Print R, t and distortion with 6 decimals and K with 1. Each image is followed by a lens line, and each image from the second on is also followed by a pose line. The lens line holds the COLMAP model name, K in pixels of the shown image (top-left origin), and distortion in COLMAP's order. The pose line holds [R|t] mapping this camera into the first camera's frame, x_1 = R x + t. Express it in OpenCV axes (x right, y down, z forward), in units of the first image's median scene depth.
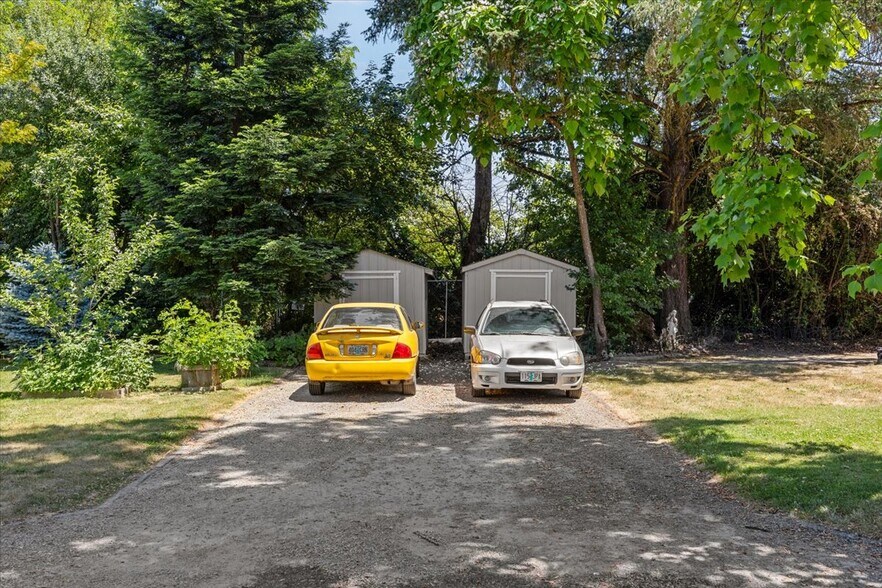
lens RADIAL K [[666.5, 0, 441.0], [0, 666.5, 294.0], [0, 0, 1]] dist [-0.005003, -0.006535]
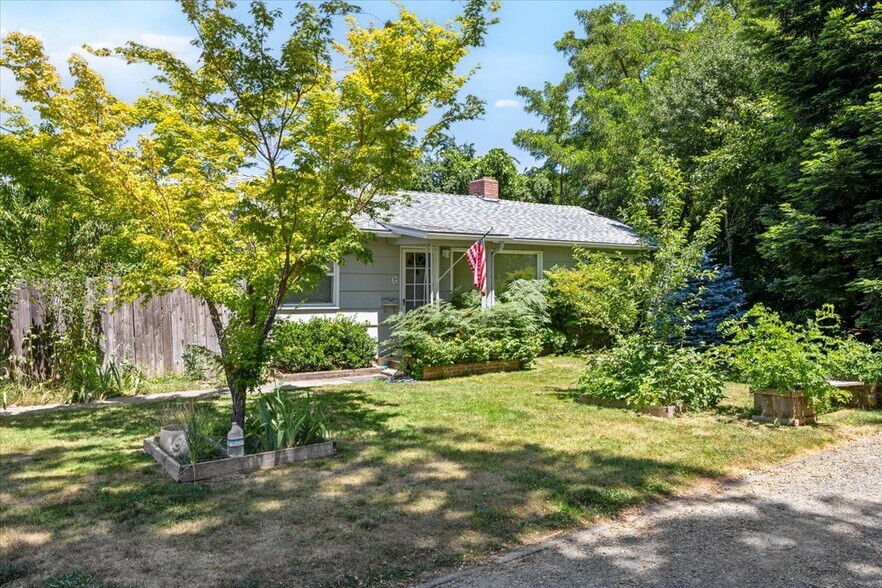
lens RADIAL K [[666.5, 0, 441.0], [0, 666.5, 294.0], [0, 0, 1]] dist [-0.005003, -0.006535]
pose [[0.588996, 0.017607, -0.807944, 0.027834], [-0.017596, 0.999805, 0.008961, -0.002736], [0.807944, 0.008939, 0.589191, 0.234693]]
